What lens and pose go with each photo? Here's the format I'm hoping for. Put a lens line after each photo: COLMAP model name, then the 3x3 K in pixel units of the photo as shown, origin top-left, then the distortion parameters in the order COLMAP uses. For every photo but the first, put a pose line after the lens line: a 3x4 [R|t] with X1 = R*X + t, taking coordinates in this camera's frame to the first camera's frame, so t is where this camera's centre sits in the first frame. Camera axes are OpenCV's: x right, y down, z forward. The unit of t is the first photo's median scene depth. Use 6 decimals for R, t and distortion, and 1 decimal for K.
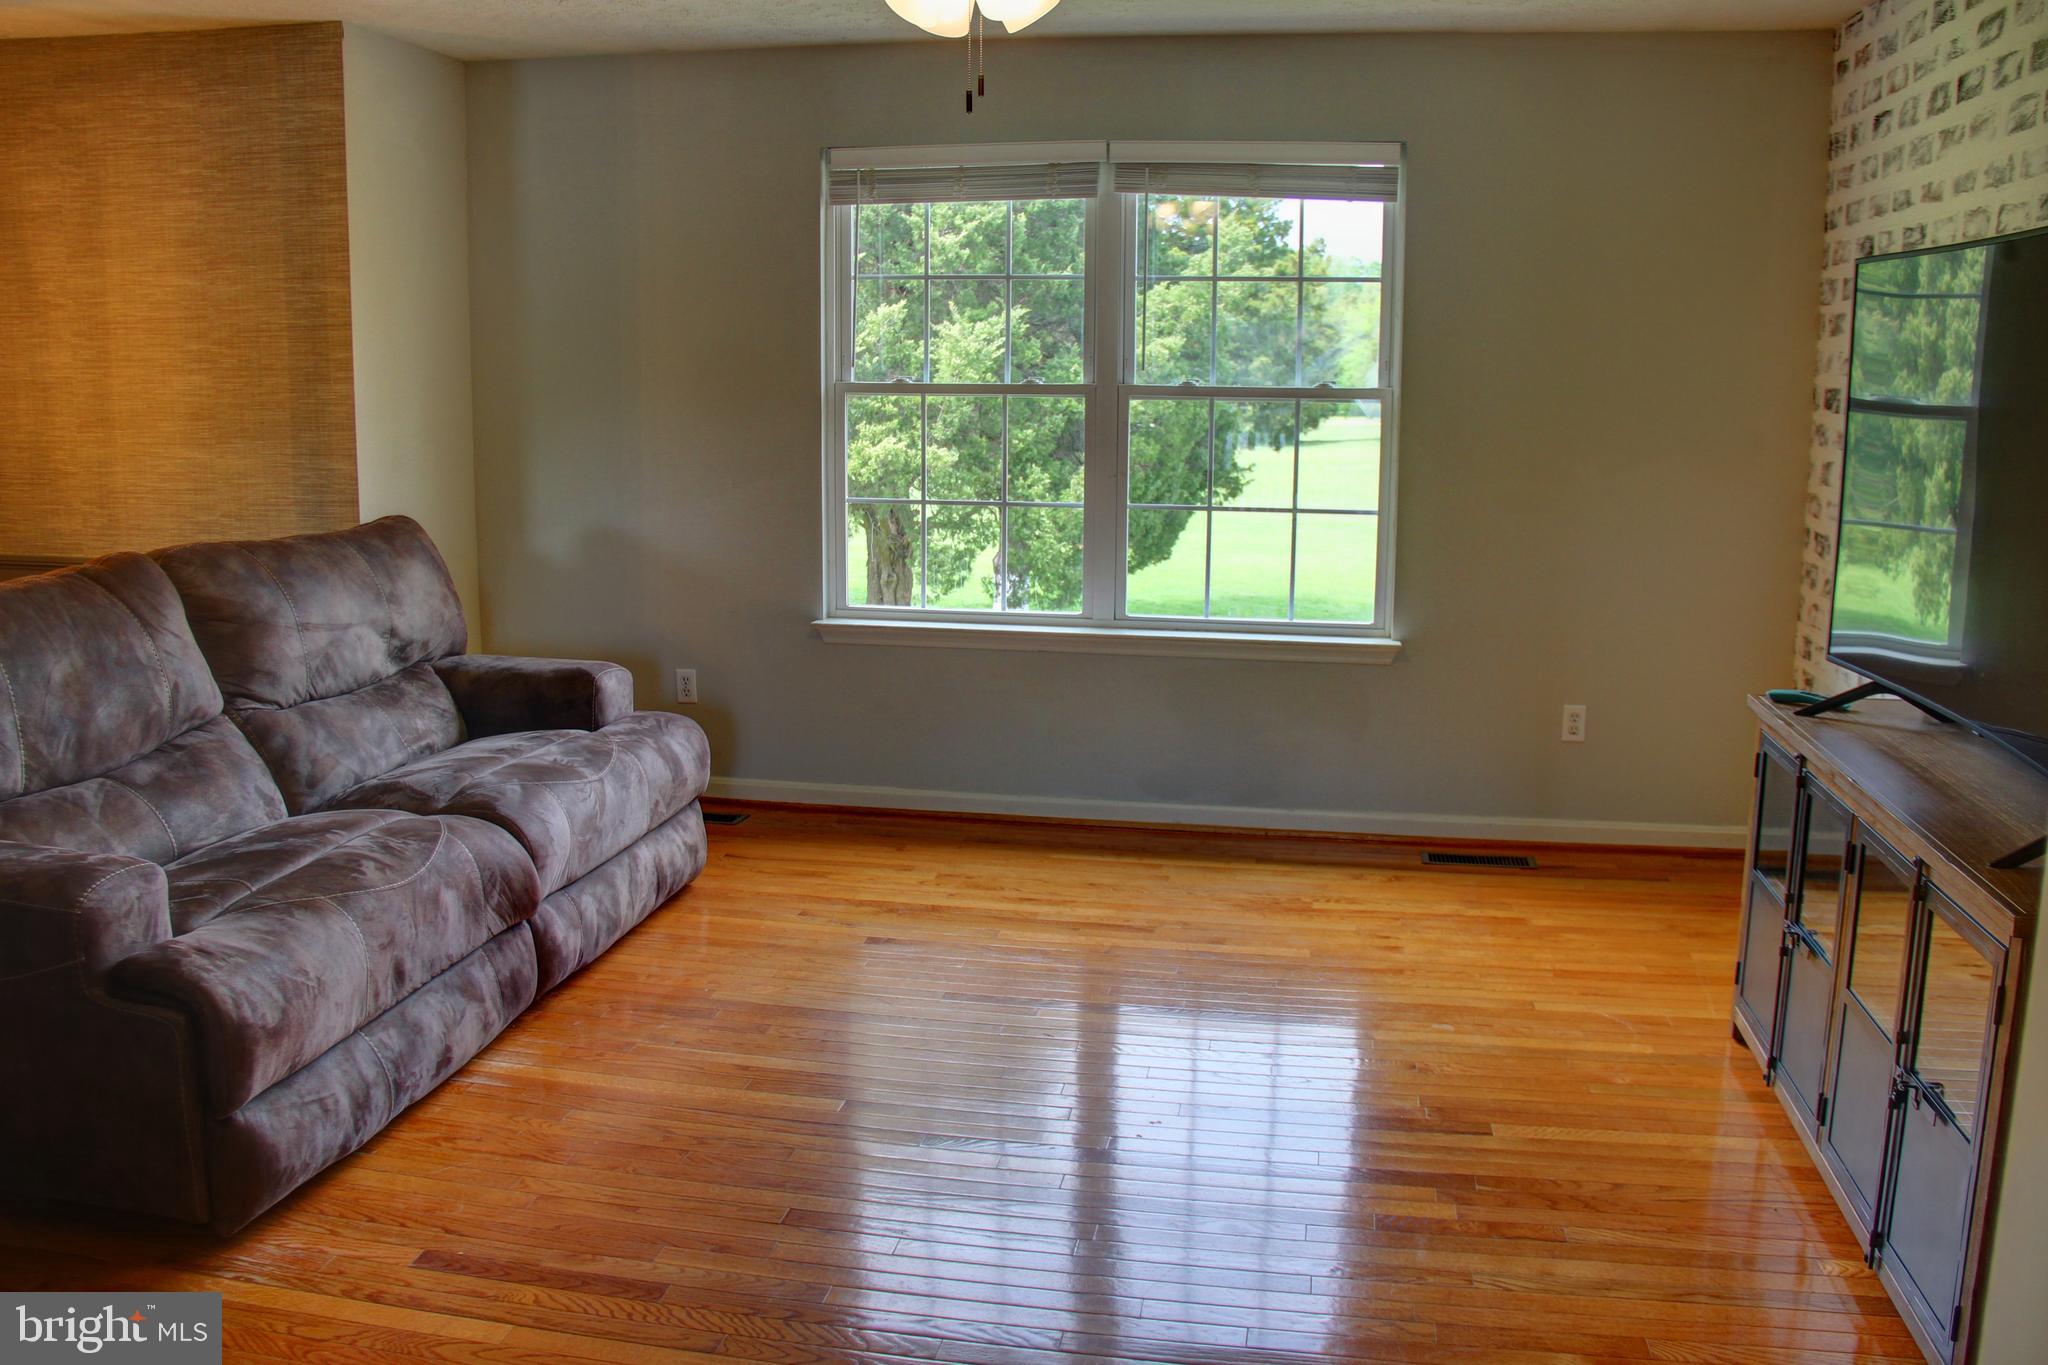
lens RADIAL K [[1687.7, 0, 1024.0], [0, 1687.7, 682.5], [0, 0, 1]] dist [-0.177465, 0.124608]
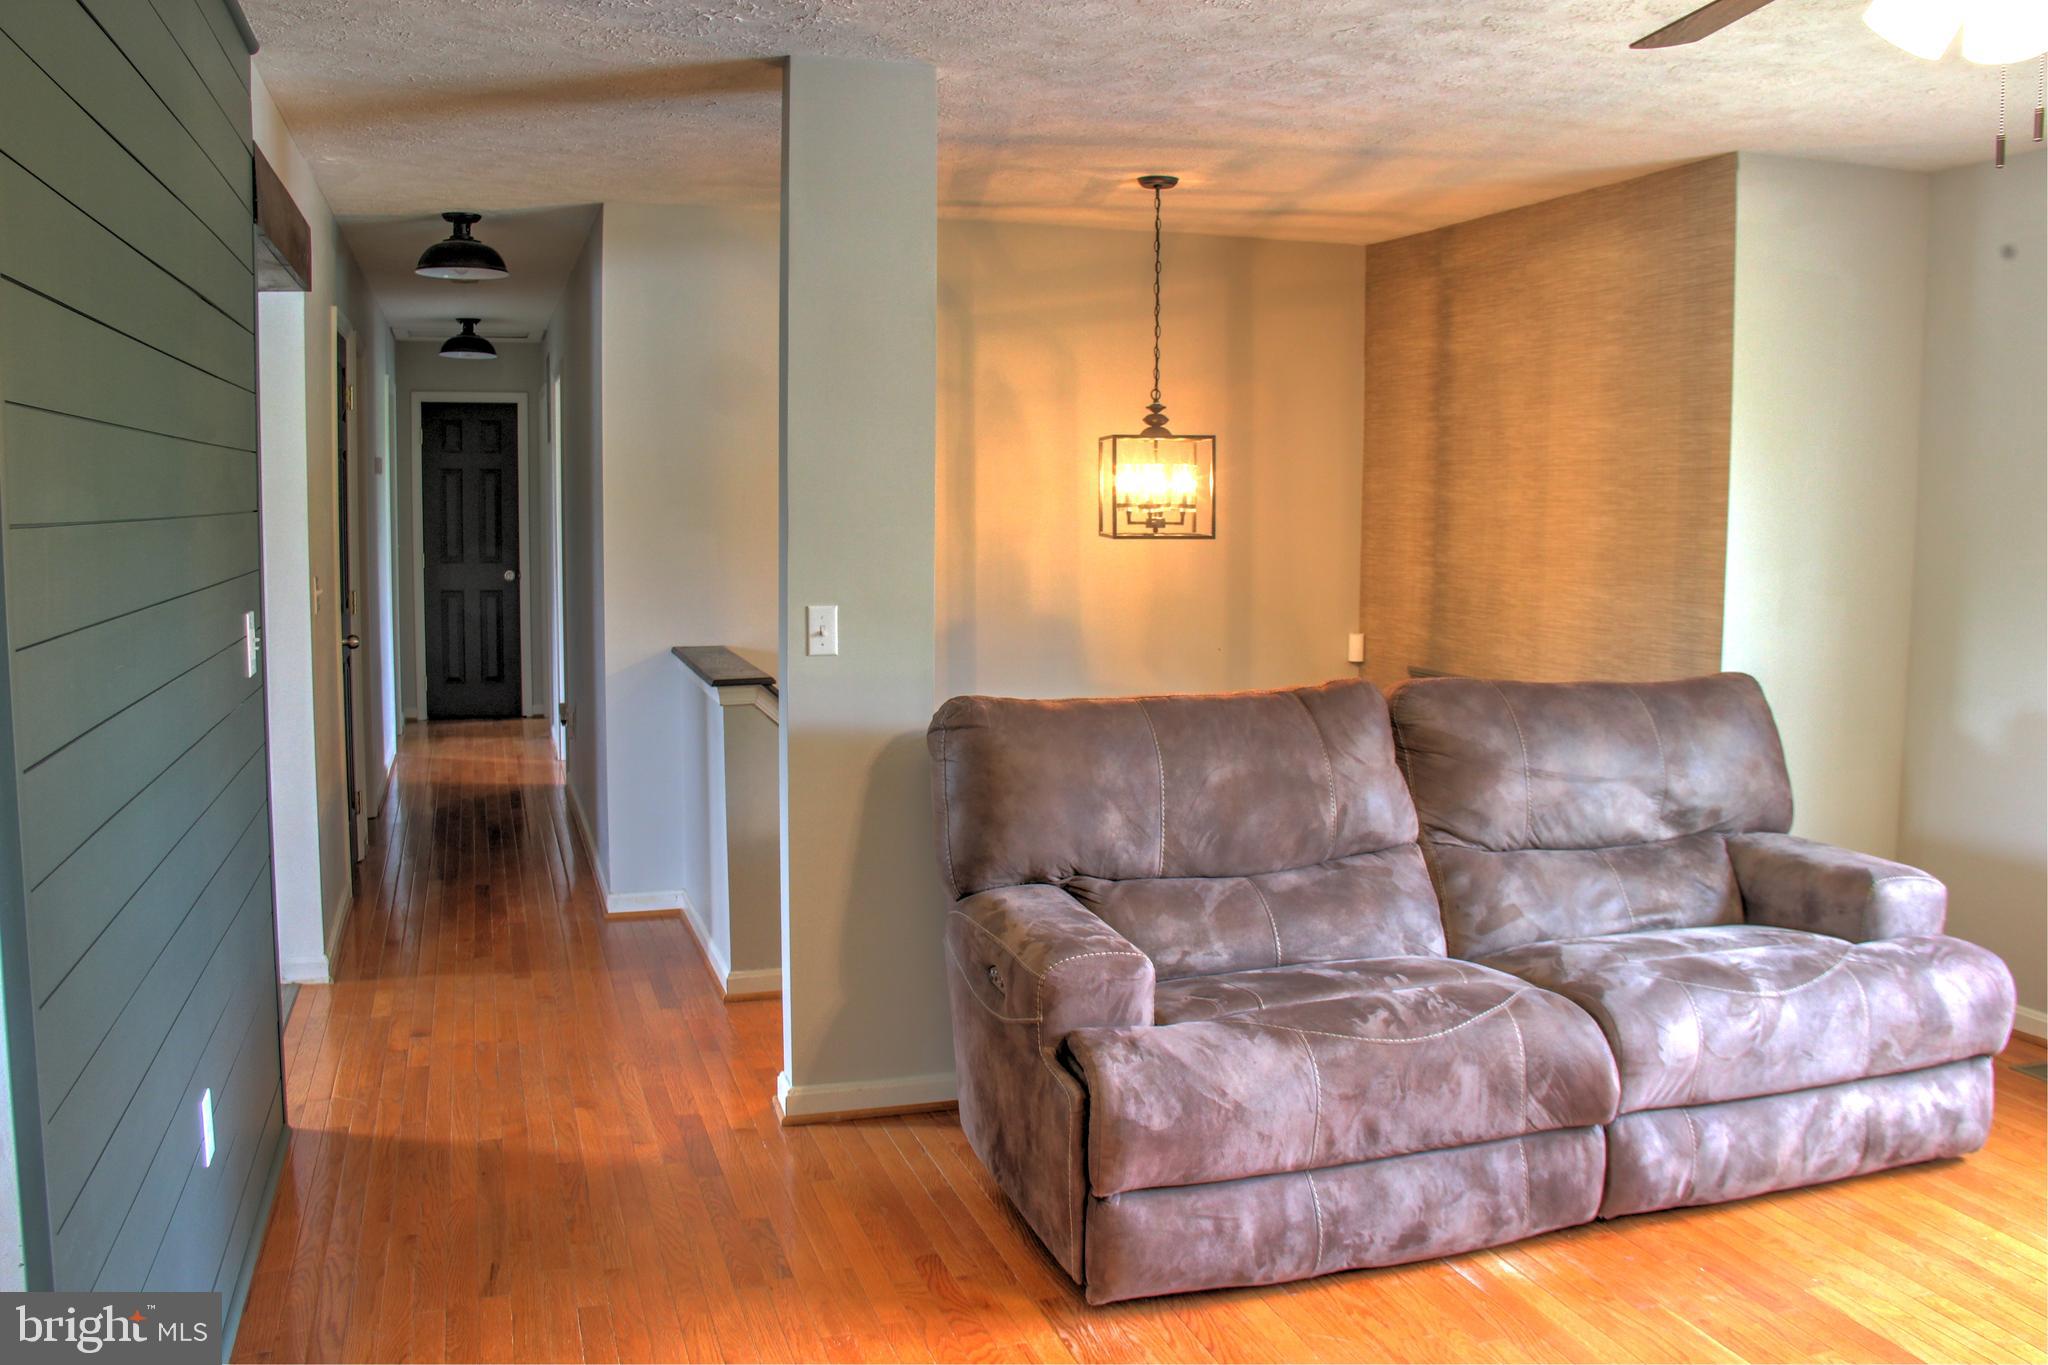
lens RADIAL K [[1687.7, 0, 1024.0], [0, 1687.7, 682.5], [0, 0, 1]] dist [-0.177465, 0.124608]
pose [[0.474360, 0.083671, -0.876346, 0.275348], [-0.159210, 0.987212, 0.008077, -0.045754], [0.865814, 0.135691, 0.481615, 0.243107]]
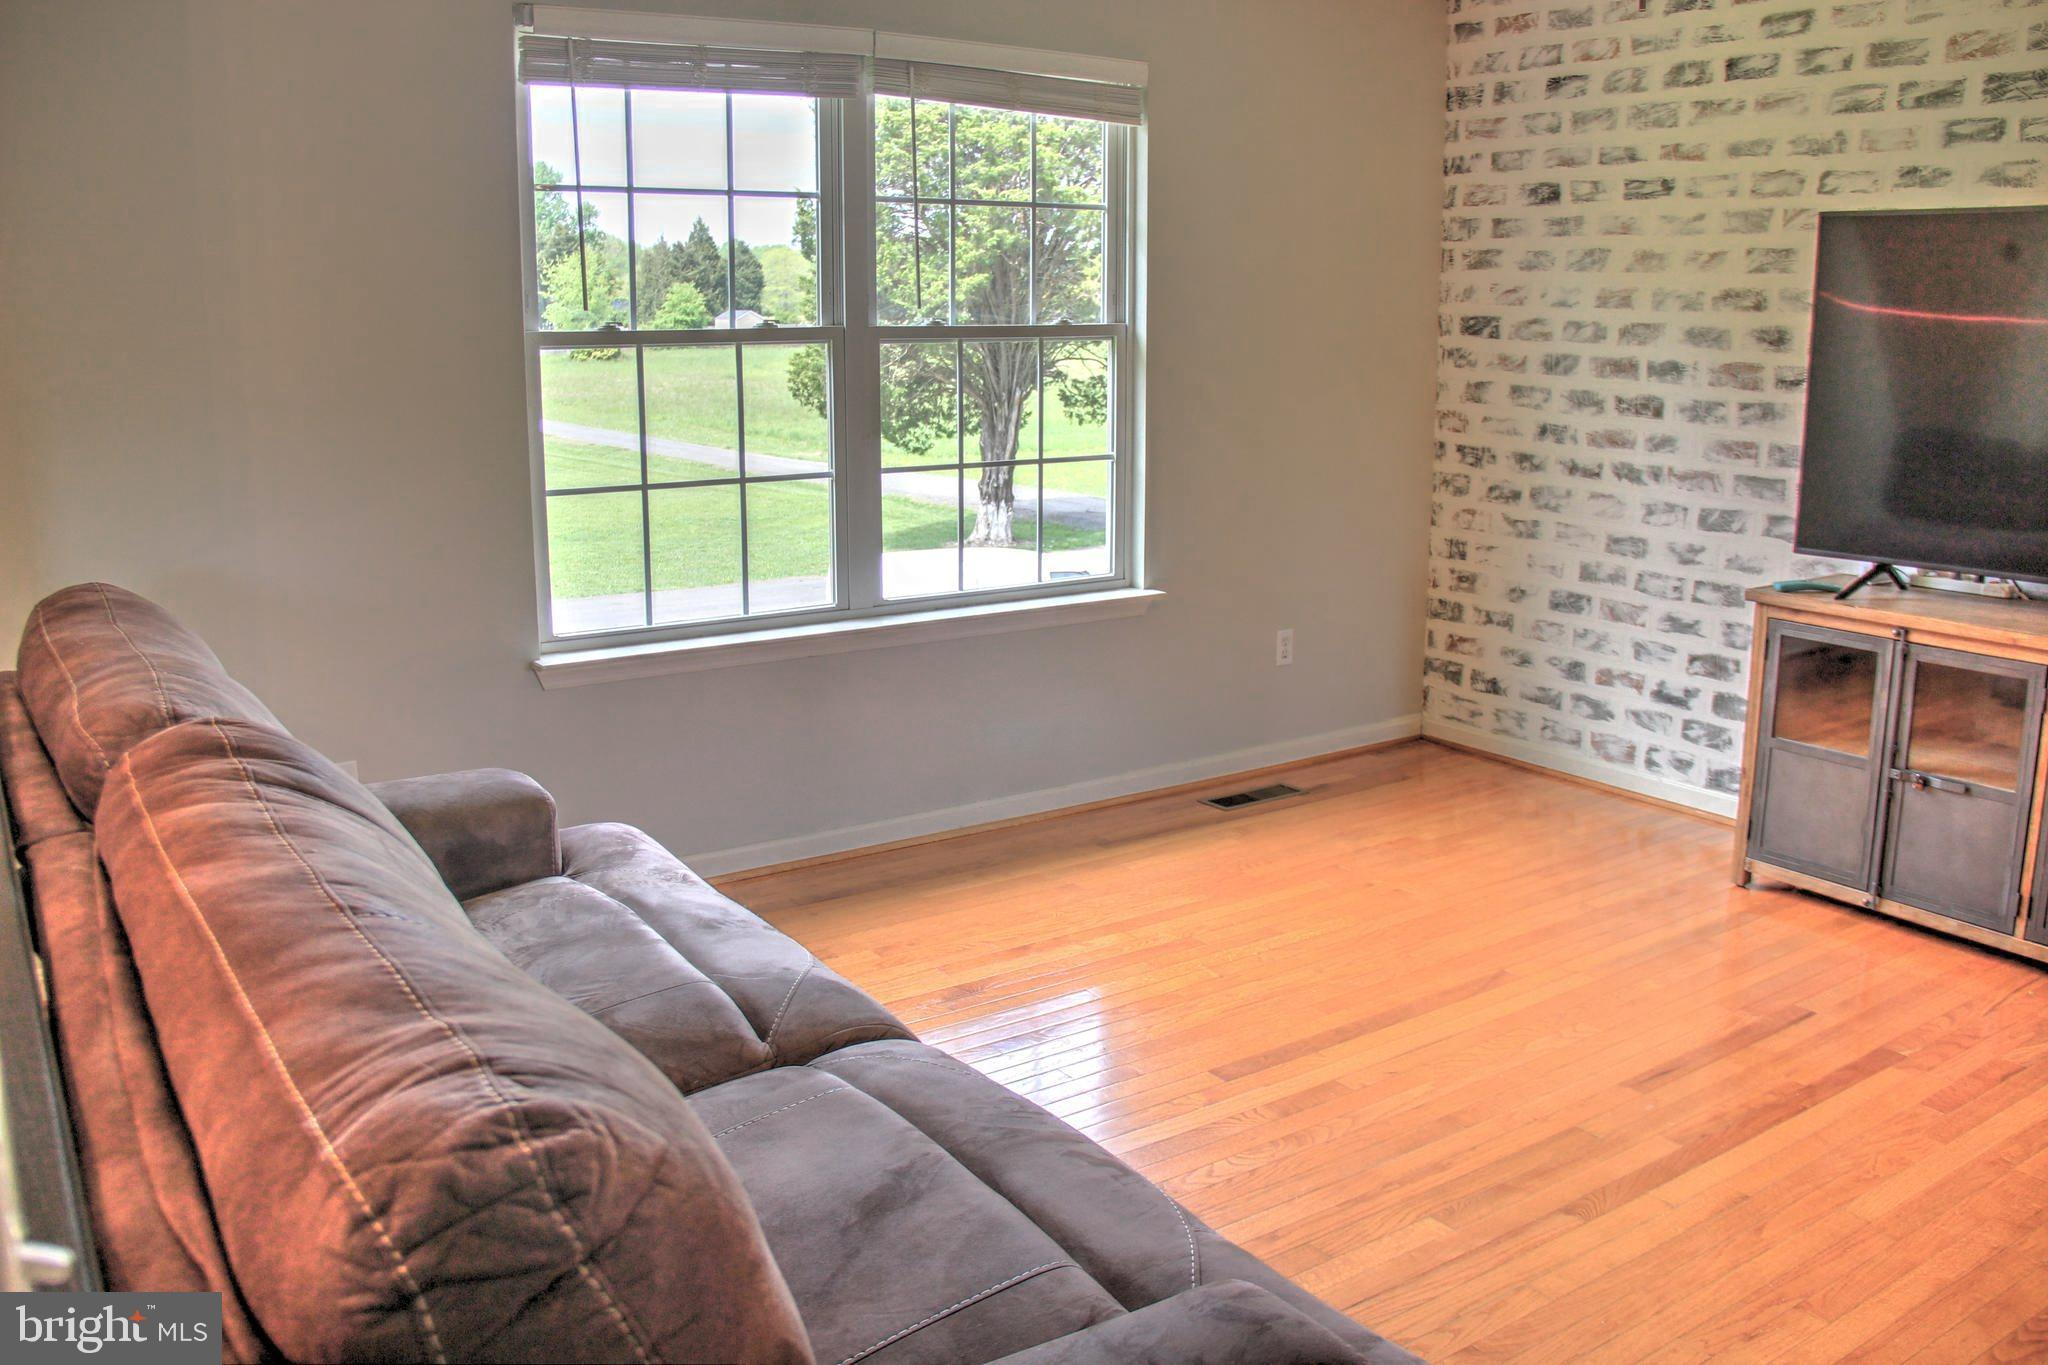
lens RADIAL K [[1687.7, 0, 1024.0], [0, 1687.7, 682.5], [0, 0, 1]] dist [-0.177465, 0.124608]
pose [[0.712713, -0.158825, 0.683238, -0.616754], [0.133225, 0.986950, 0.090453, -0.086306], [-0.688688, 0.026557, 0.724572, 0.444522]]
